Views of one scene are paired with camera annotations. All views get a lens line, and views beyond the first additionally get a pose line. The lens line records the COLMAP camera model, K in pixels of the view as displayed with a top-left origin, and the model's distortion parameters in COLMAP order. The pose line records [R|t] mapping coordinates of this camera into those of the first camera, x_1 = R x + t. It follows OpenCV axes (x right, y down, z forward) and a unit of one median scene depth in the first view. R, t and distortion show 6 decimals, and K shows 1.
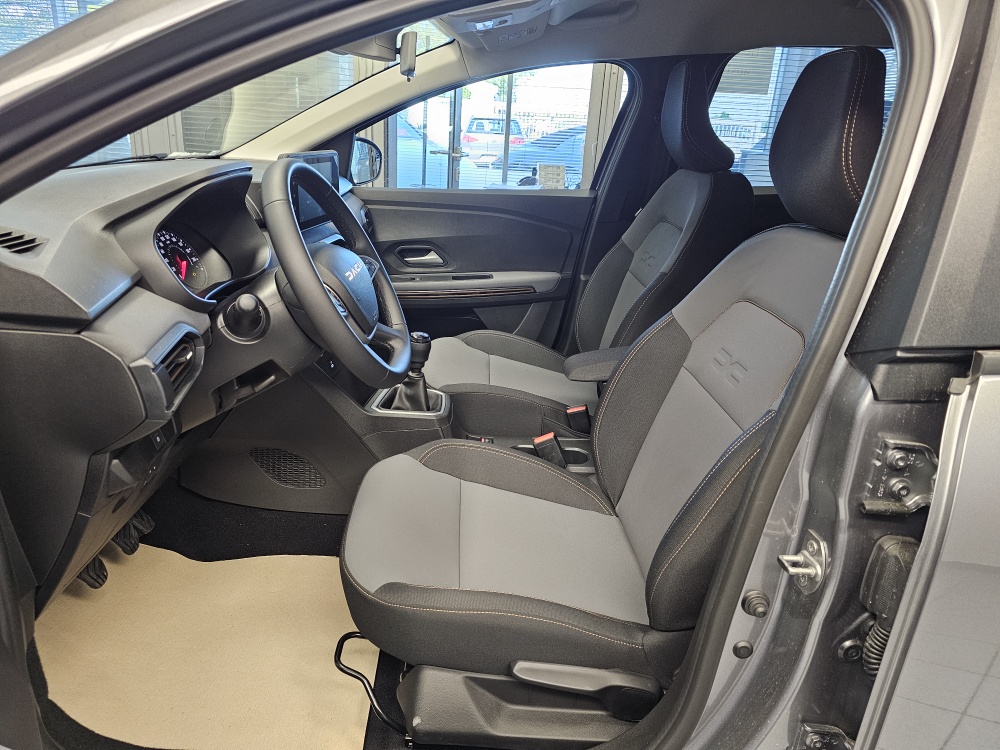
lens RADIAL K [[671.2, 0, 492.3], [0, 671.2, 378.4], [0, 0, 1]] dist [0.052863, -0.057479]
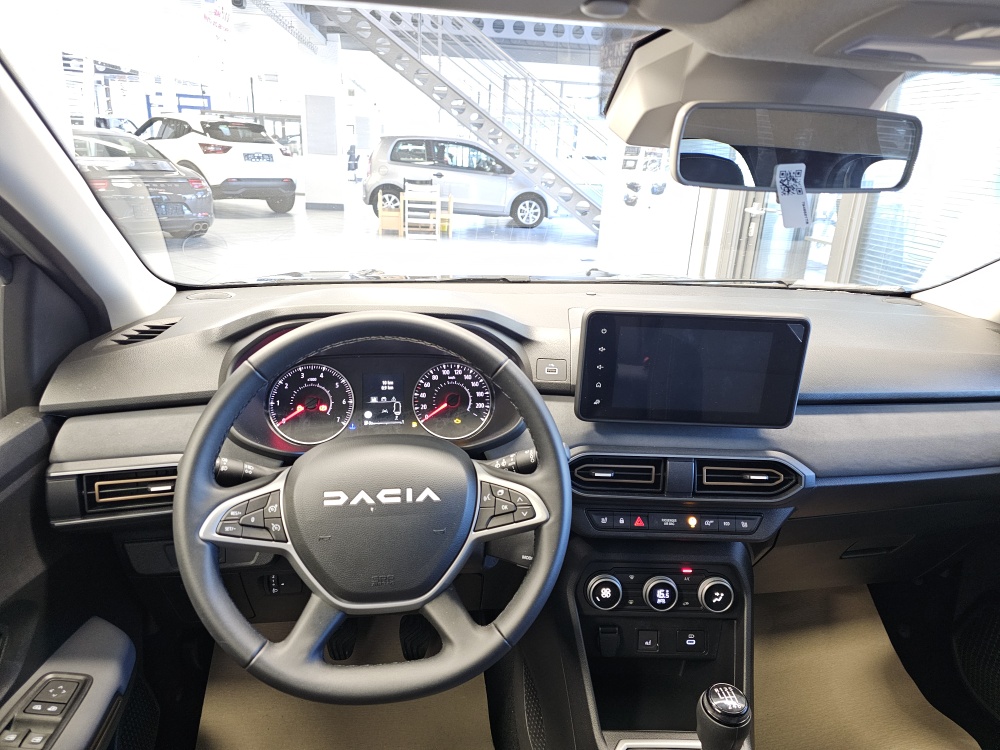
lens RADIAL K [[671.2, 0, 515.8], [0, 671.2, 363.9], [0, 0, 1]] dist [0.052863, -0.057479]
pose [[0.153983, 0.251272, -0.955590, 0.195337], [-0.383871, 0.906367, 0.176472, -0.223747], [0.910457, 0.339650, 0.236021, 0.485252]]
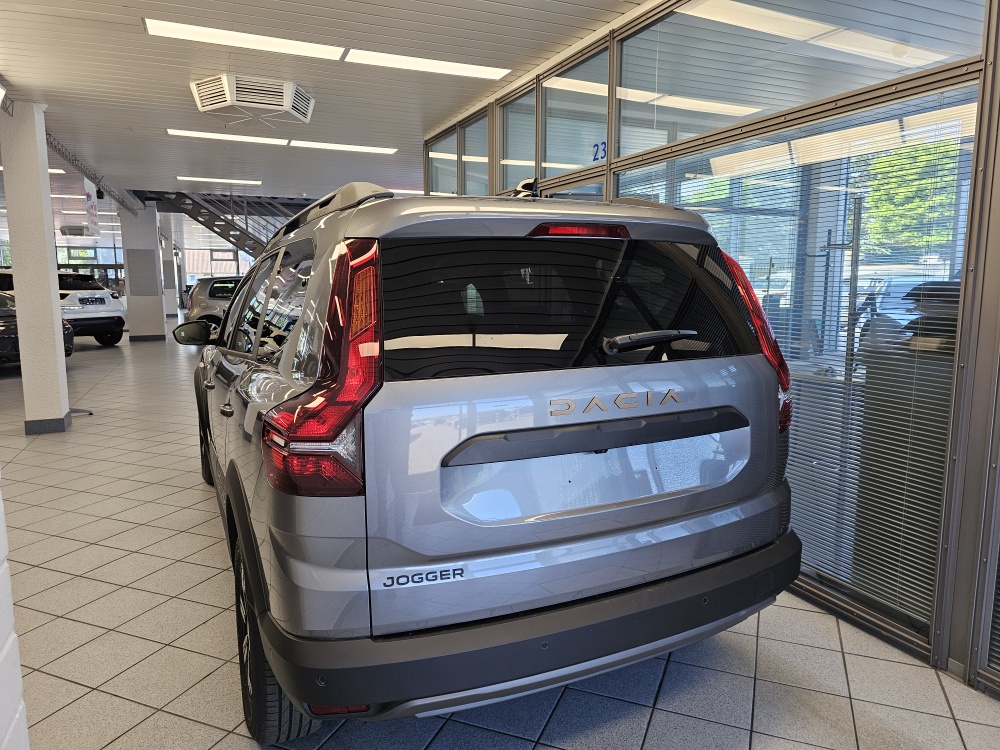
lens RADIAL K [[671.2, 0, 524.4], [0, 671.2, 368.3], [0, 0, 1]] dist [0.052863, -0.057479]
pose [[0.437320, 0.058306, -0.897414, 2.072534], [-0.292895, 0.952722, -0.080831, -0.047485], [0.850273, 0.298197, 0.433722, 0.232210]]
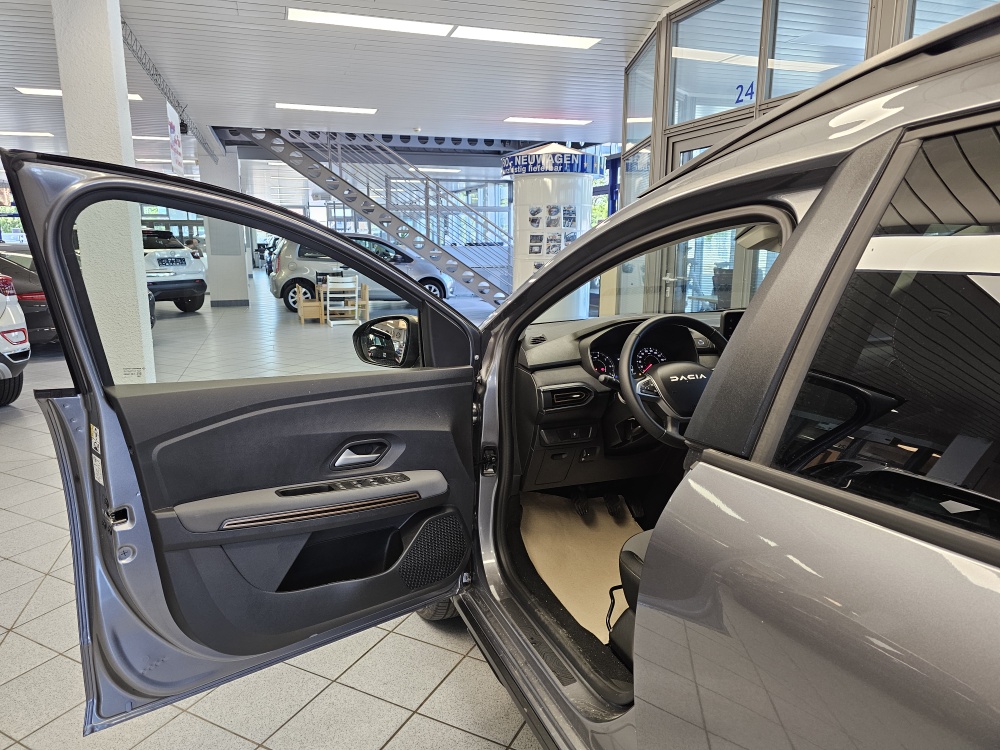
lens RADIAL K [[671.2, 0, 495.5], [0, 671.2, 361.5], [0, 0, 1]] dist [0.052863, -0.057479]
pose [[0.336655, 0.111300, -0.935027, 0.639649], [-0.310673, 0.950516, 0.001287, -0.026983], [0.888902, 0.290054, 0.354573, -0.024932]]
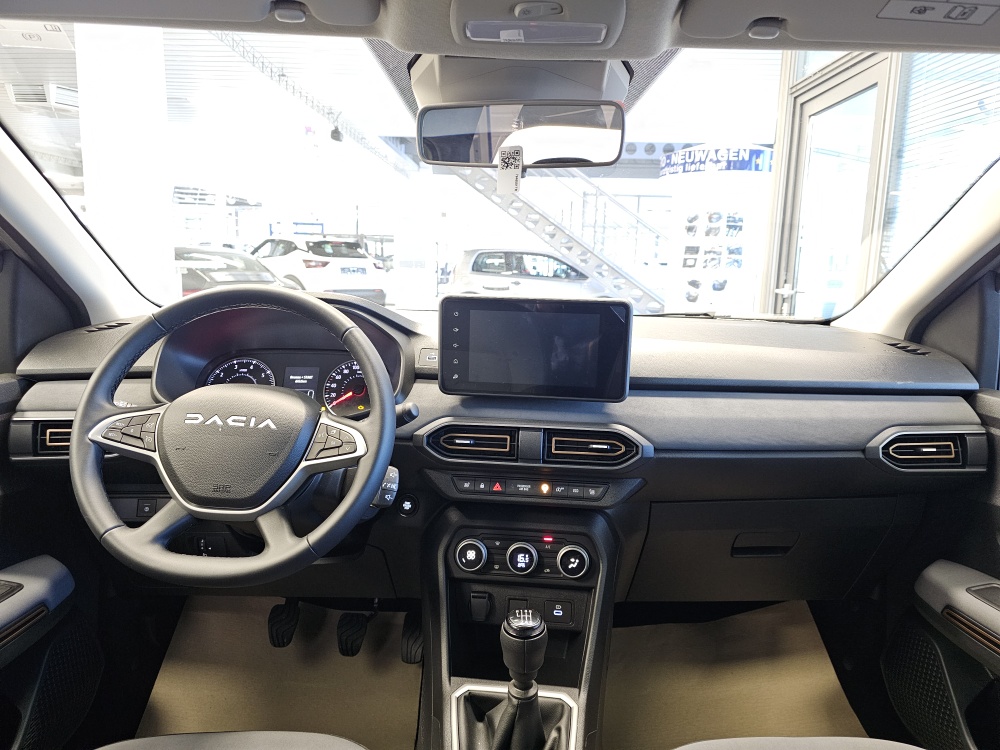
lens RADIAL K [[671.2, 0, 515.7], [0, 671.2, 364.3], [0, 0, 1]] dist [0.052863, -0.057479]
pose [[0.018799, 0.092942, -0.995494, 0.295054], [-0.371308, 0.925112, 0.079360, -0.211488], [0.928319, 0.368143, 0.051901, 0.649113]]
